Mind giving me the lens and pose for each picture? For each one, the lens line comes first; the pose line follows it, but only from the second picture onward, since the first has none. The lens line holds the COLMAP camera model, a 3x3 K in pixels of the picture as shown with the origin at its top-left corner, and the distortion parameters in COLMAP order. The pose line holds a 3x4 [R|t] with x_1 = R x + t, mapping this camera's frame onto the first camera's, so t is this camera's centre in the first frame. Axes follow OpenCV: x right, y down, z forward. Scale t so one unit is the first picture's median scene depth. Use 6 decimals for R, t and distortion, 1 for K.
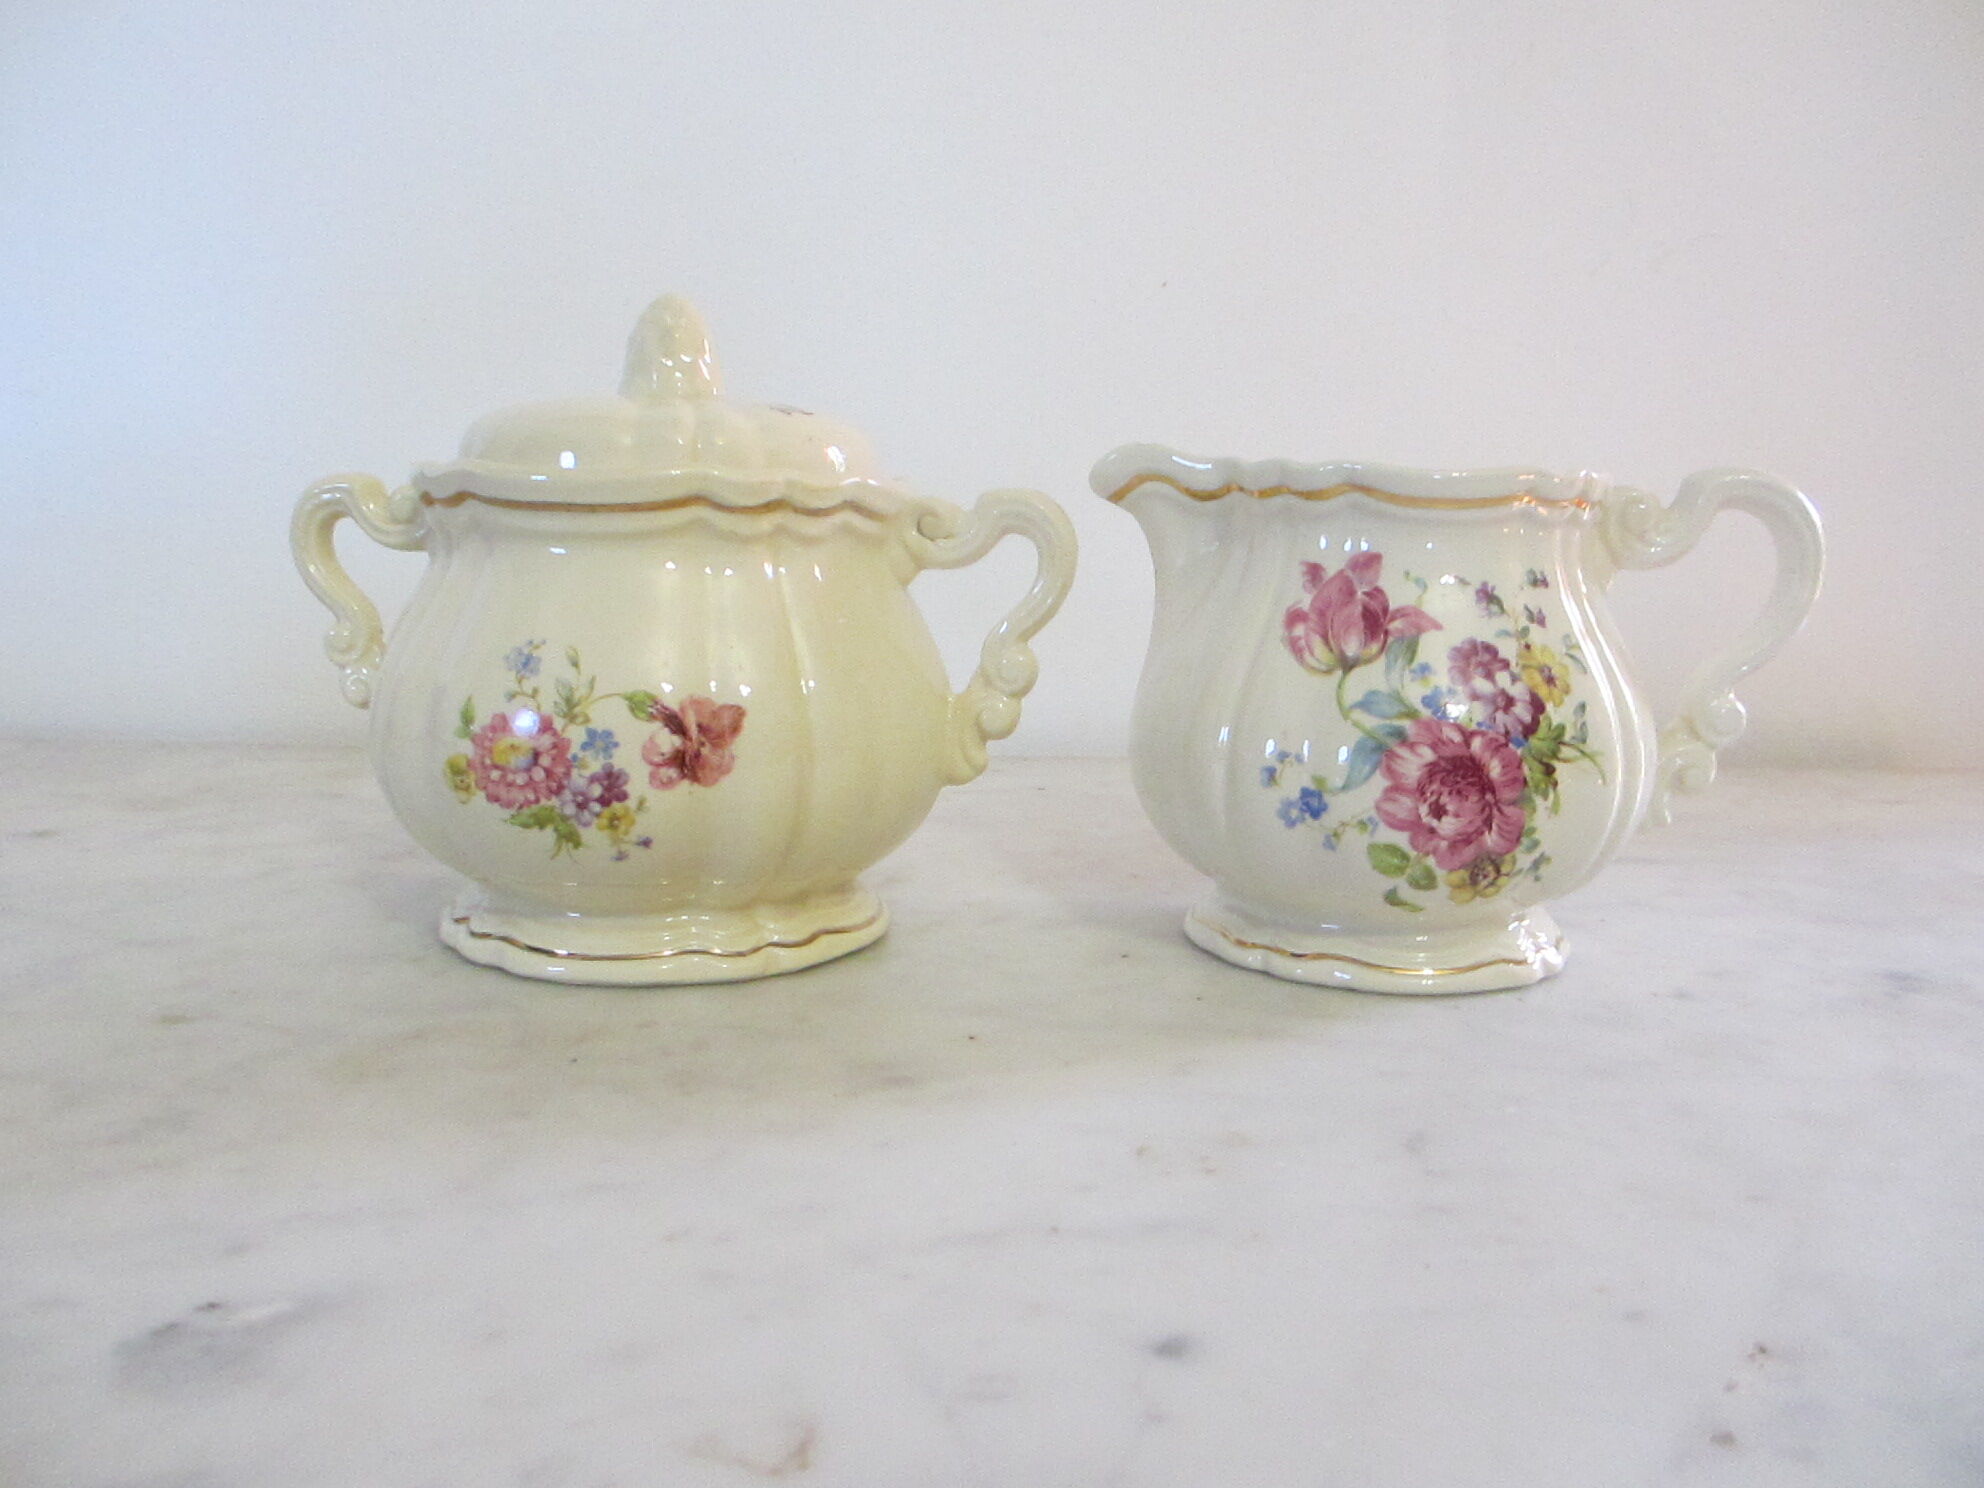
lens RADIAL K [[1572.0, 0, 998.6], [0, 1572.0, 741.8], [0, 0, 1]] dist [-0.004245, -0.000964]
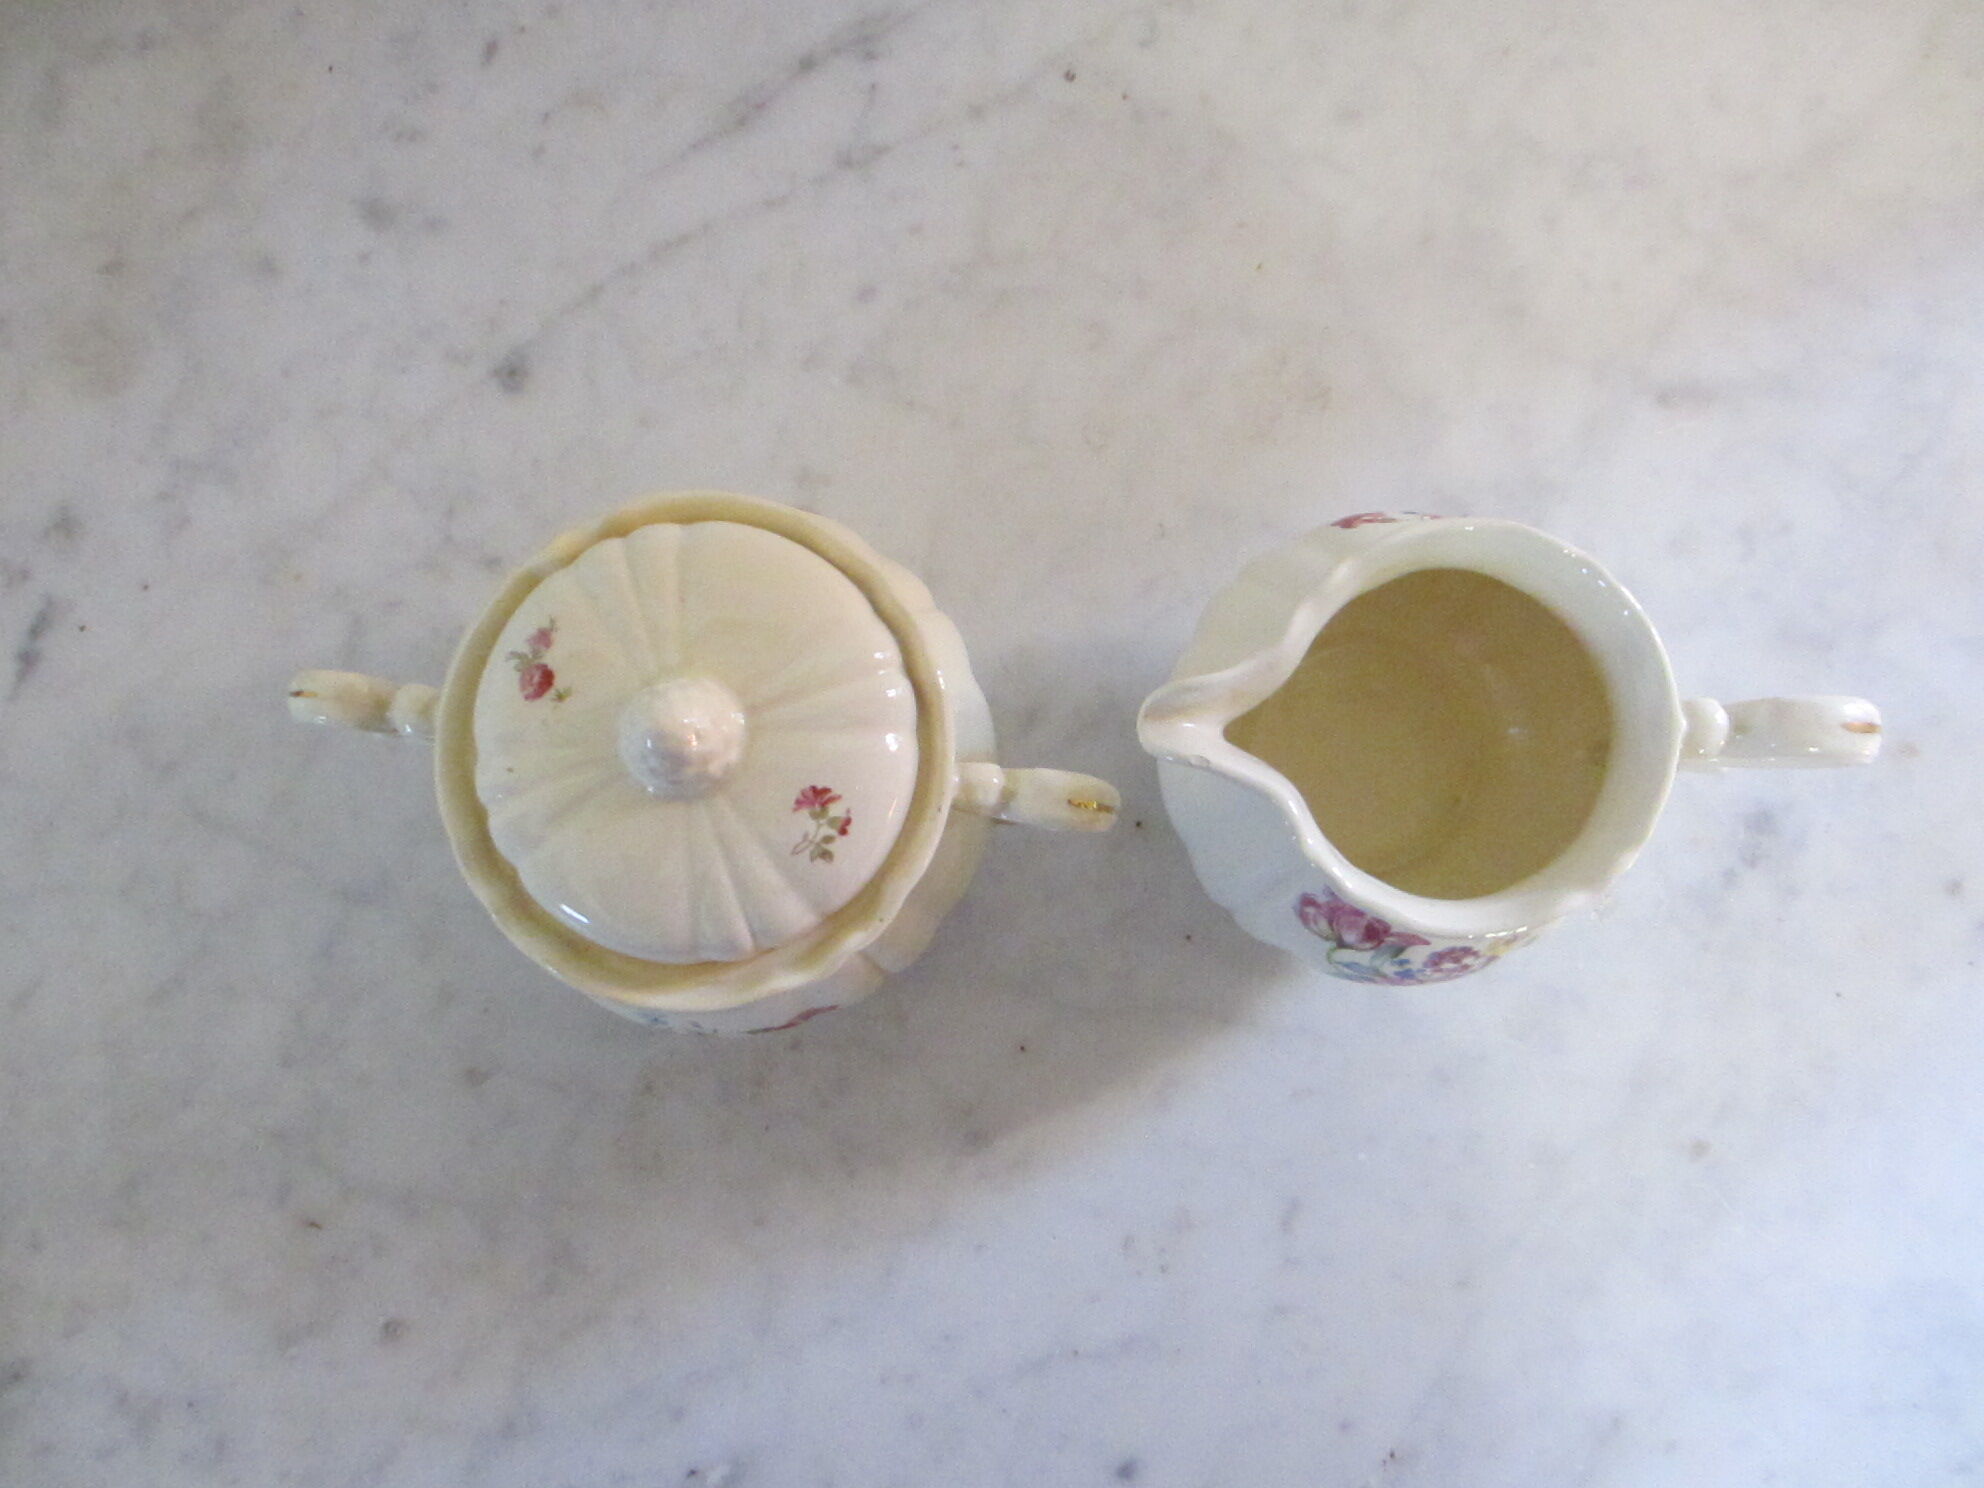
lens RADIAL K [[1793.3, 0, 992.0], [0, 1793.3, 744.0], [0, 0, 1]] dist [-0.004678, 0.002587]
pose [[0.999750, -0.021617, -0.005668, -0.026675], [0.010108, 0.211216, 0.977387, -1.389879], [-0.019931, -0.977200, 0.211381, 0.876774]]
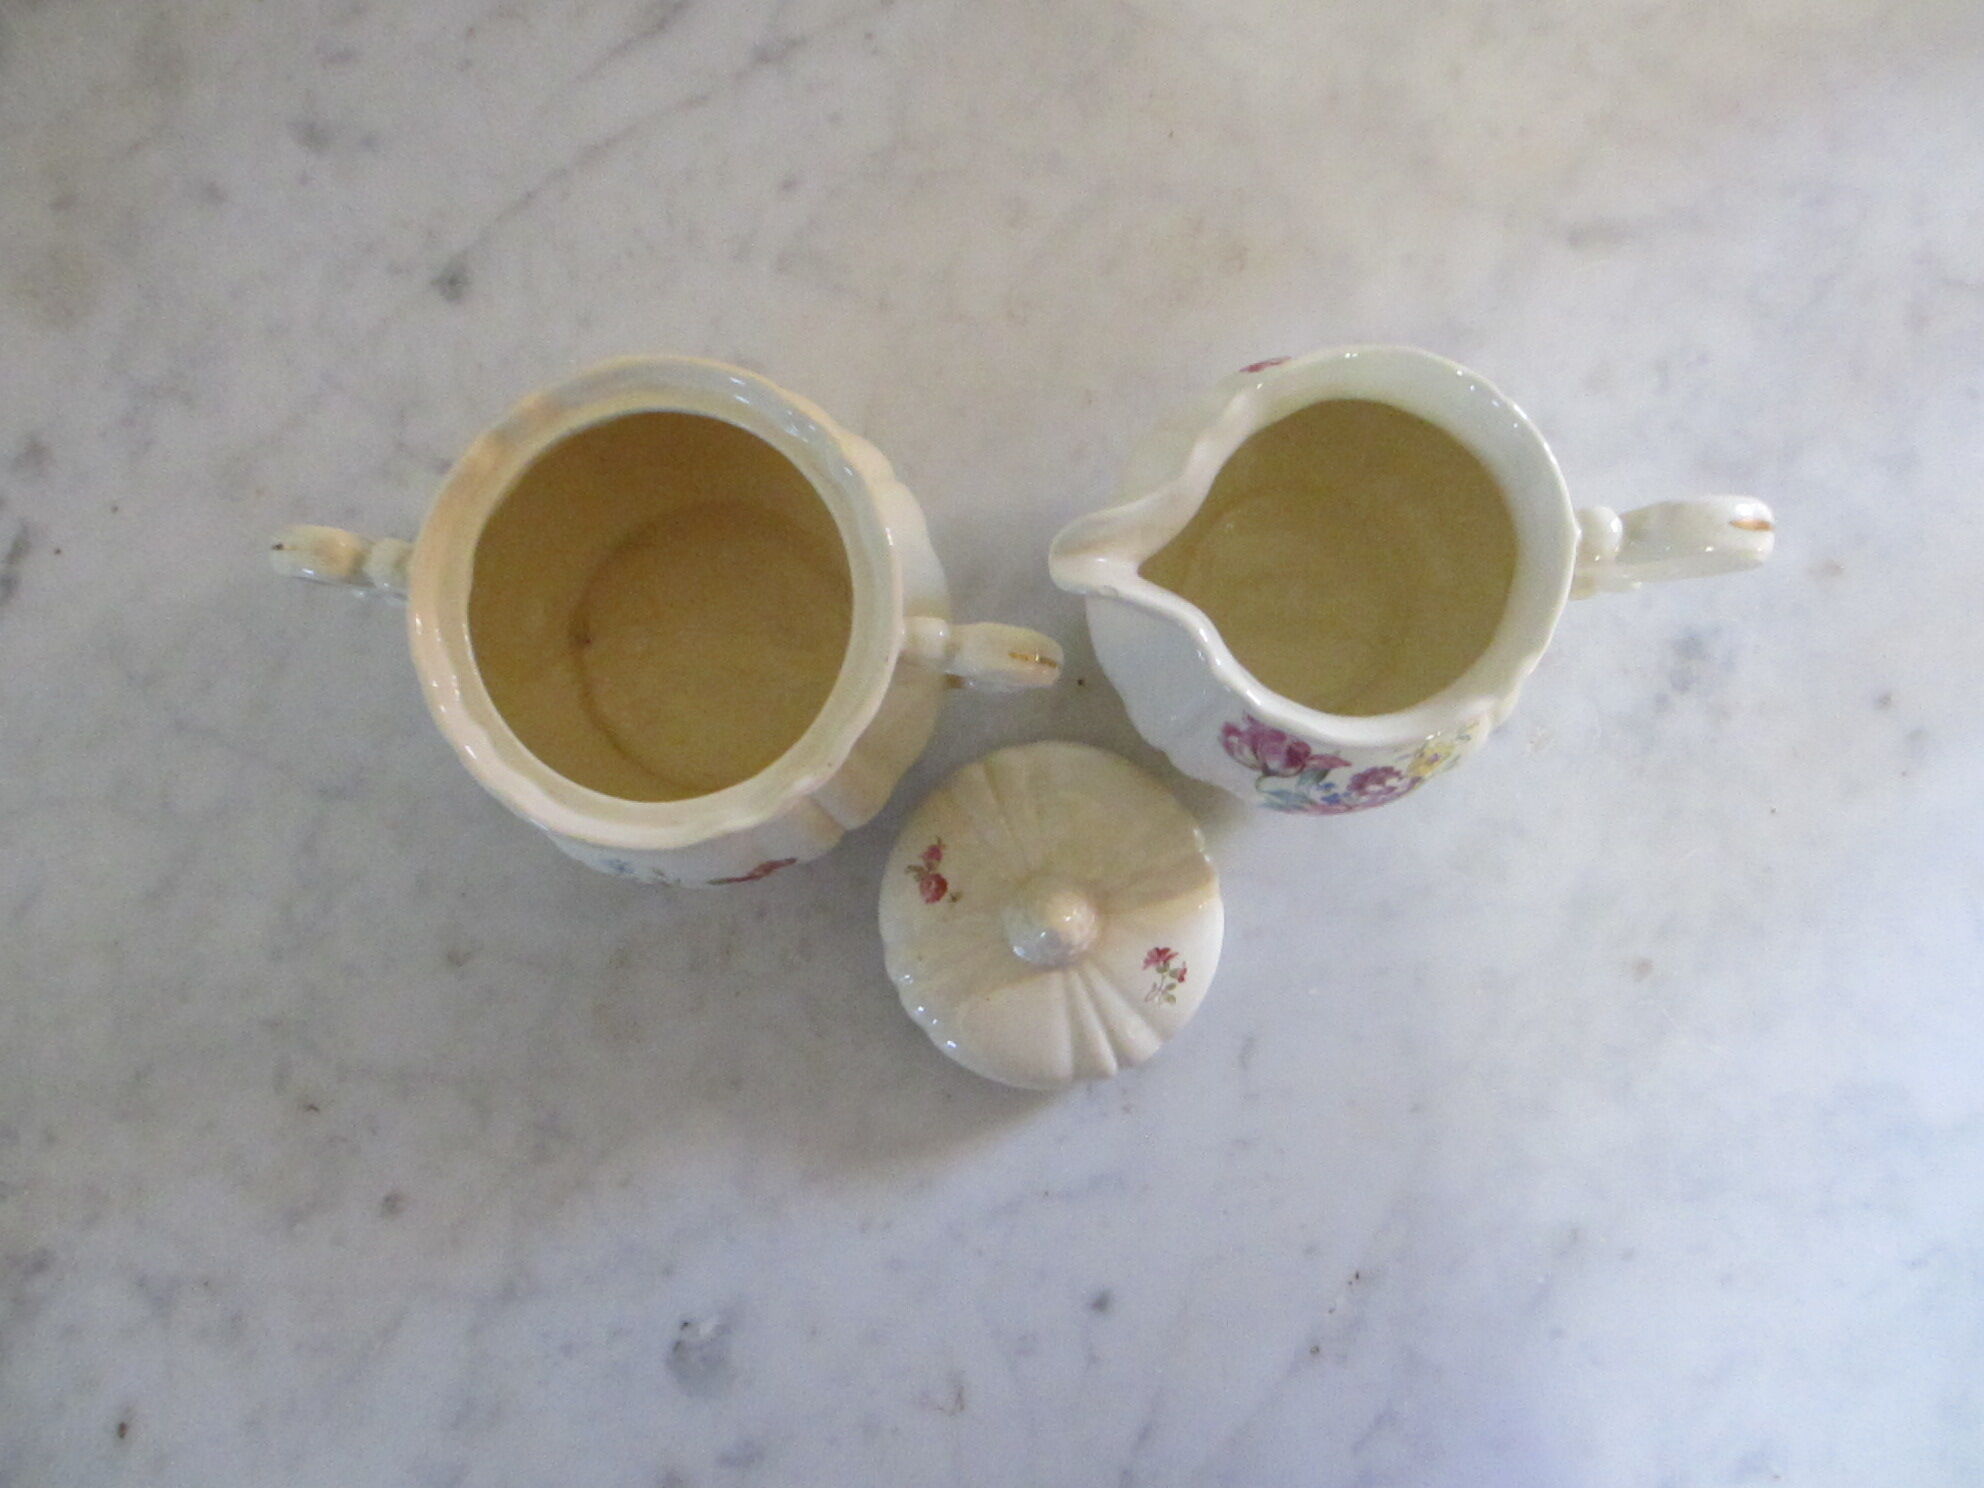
lens RADIAL K [[1793.3, 0, 992.0], [0, 1793.3, 744.0], [0, 0, 1]] dist [-0.004678, 0.002587]
pose [[0.996637, -0.076856, -0.028430, 0.052348], [0.042675, 0.190597, 0.980740, -1.419532], [-0.069957, -0.978655, 0.193235, 0.776862]]
